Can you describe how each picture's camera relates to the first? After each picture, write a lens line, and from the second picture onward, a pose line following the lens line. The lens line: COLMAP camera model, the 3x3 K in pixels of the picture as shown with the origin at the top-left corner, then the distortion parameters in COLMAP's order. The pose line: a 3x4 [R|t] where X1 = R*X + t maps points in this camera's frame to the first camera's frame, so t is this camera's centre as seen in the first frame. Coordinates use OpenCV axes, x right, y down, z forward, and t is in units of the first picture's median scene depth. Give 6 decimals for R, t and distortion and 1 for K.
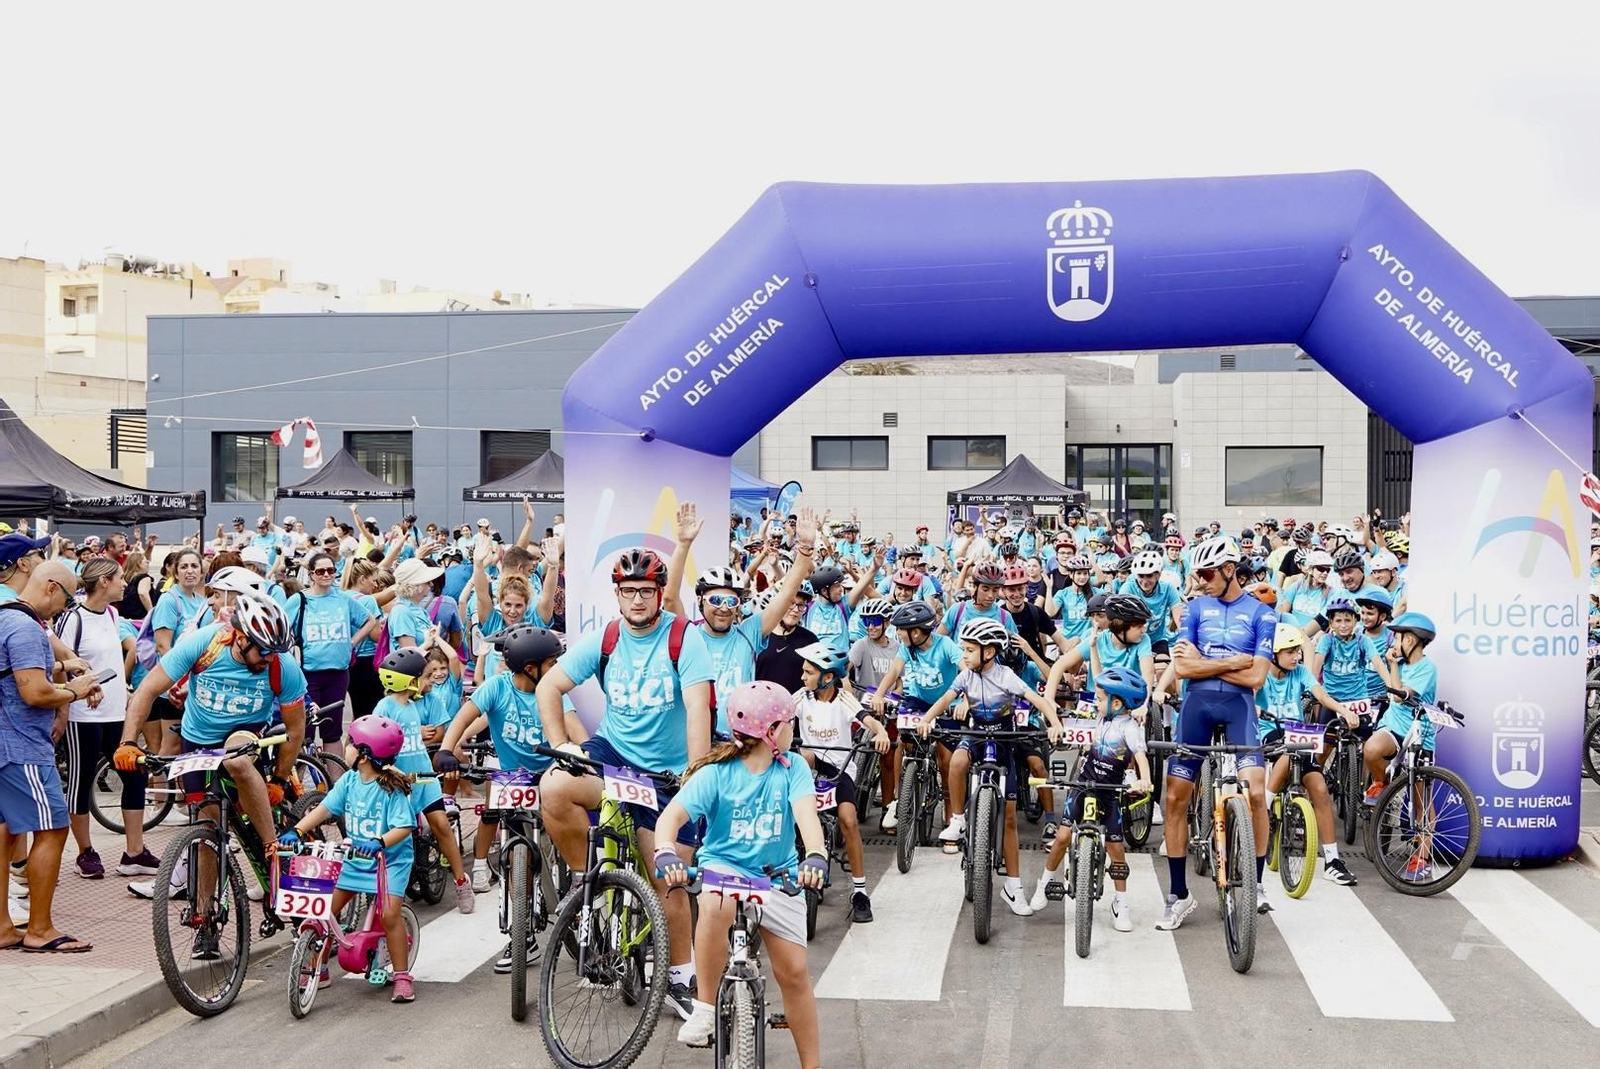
lens RADIAL K [[1998.2, 0, 810.4], [0, 1998.2, 533.3], [0, 0, 1]] dist [0.018332, 0.000000]
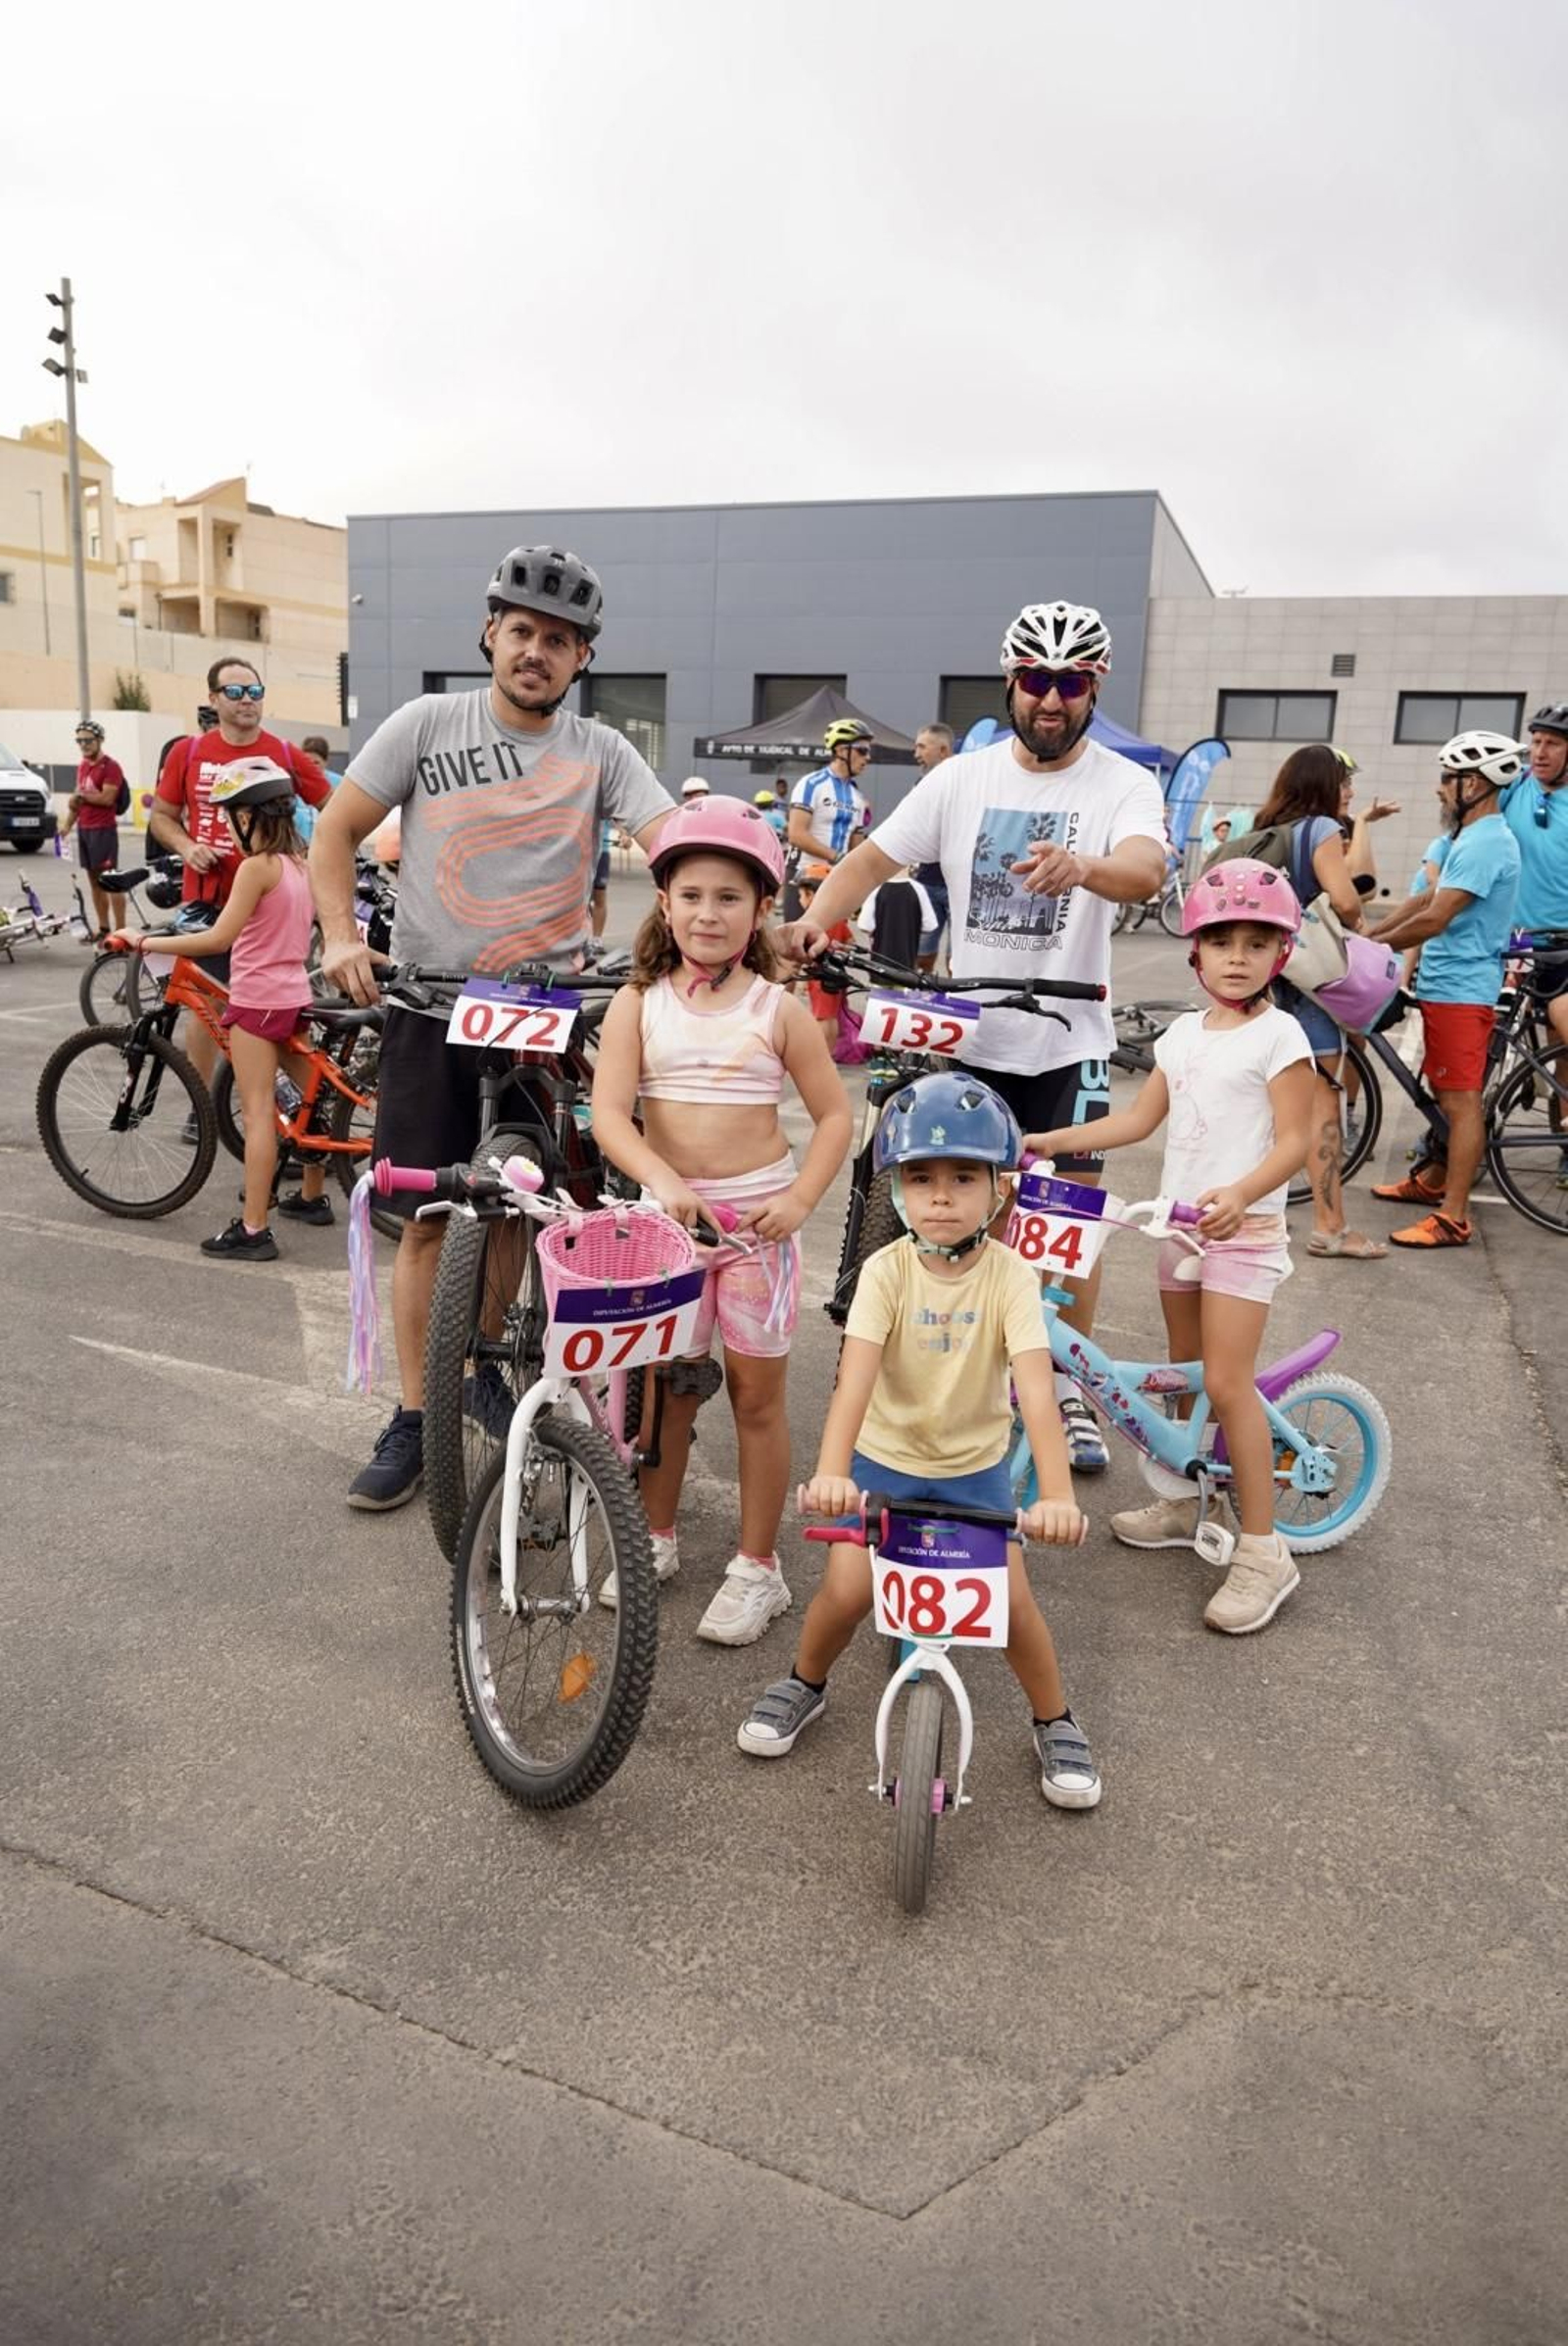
lens RADIAL K [[1583.2, 0, 783.7], [0, 1583.2, 1148.3], [0, 0, 1]] dist [0.009210, -0.005516]
pose [[0.977166, 0.080146, -0.196781, -0.076490], [-0.042479, 0.981124, 0.188657, 0.028791], [0.208187, -0.175990, 0.962126, 1.246146]]
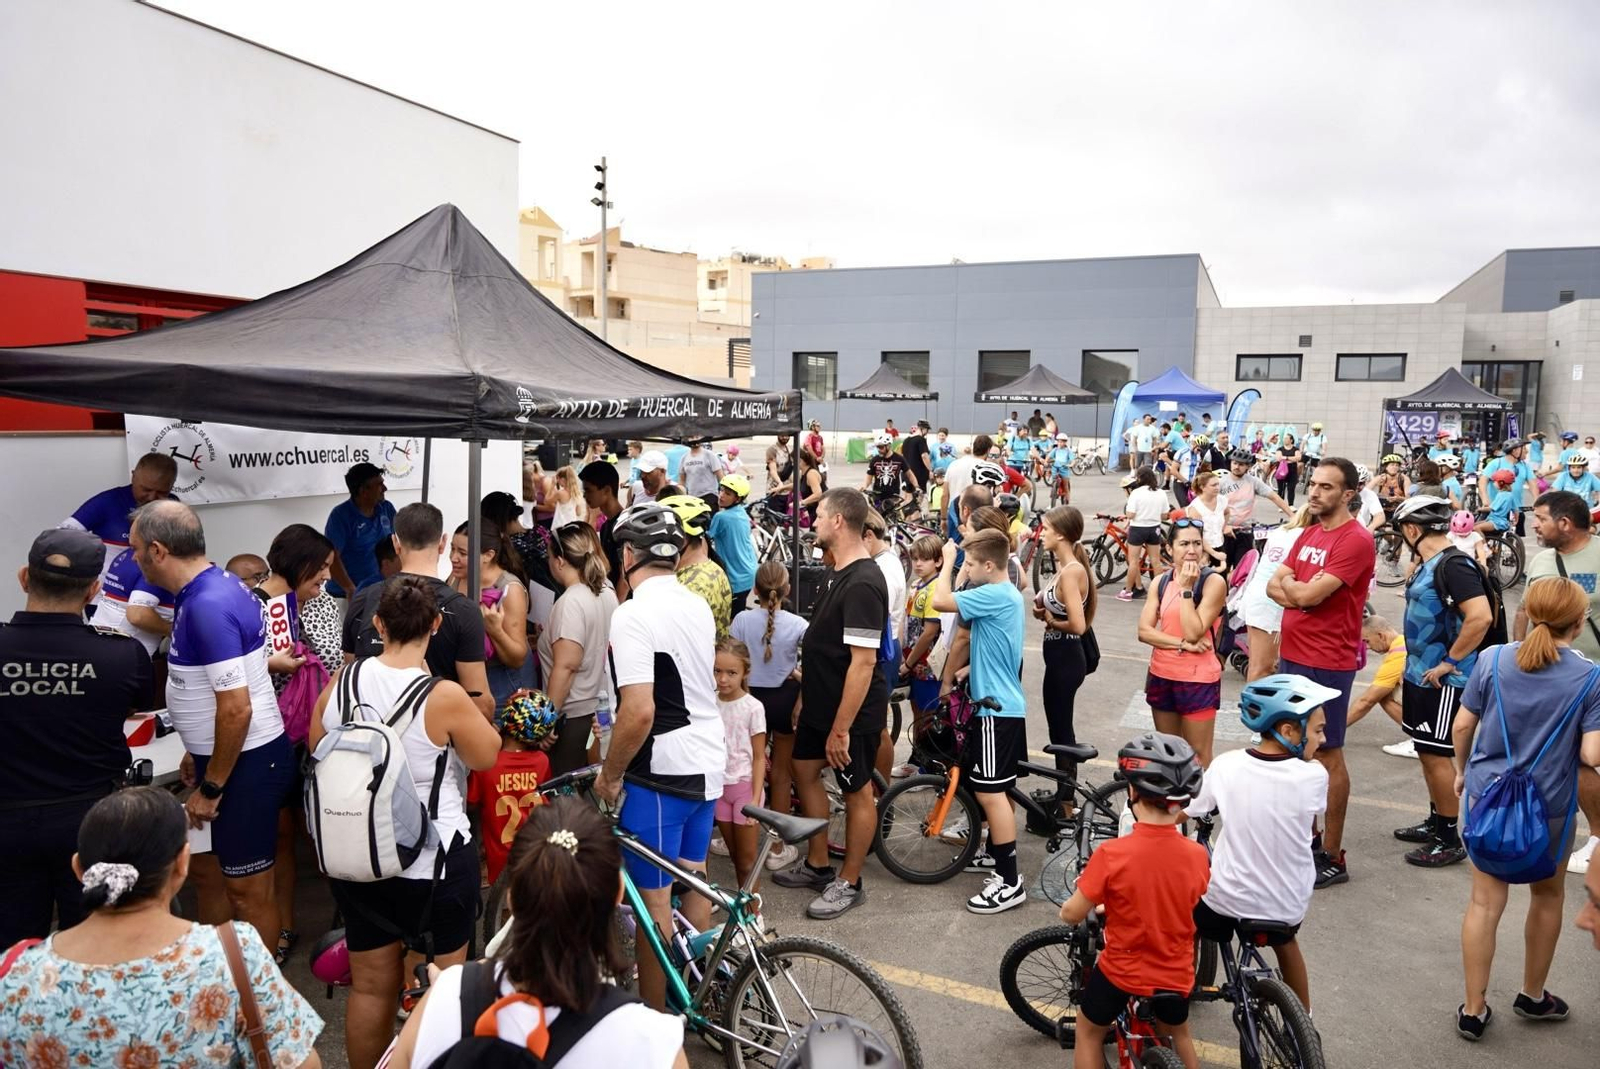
lens RADIAL K [[1079.7, 0, 806.9], [0, 1079.7, 524.0], [0, 0, 1]] dist [0.009210, -0.005516]
pose [[0.962711, 0.042558, -0.267164, -0.225774], [-0.016258, 0.994866, 0.099891, -0.014522], [0.270043, -0.091823, 0.958460, 0.728061]]
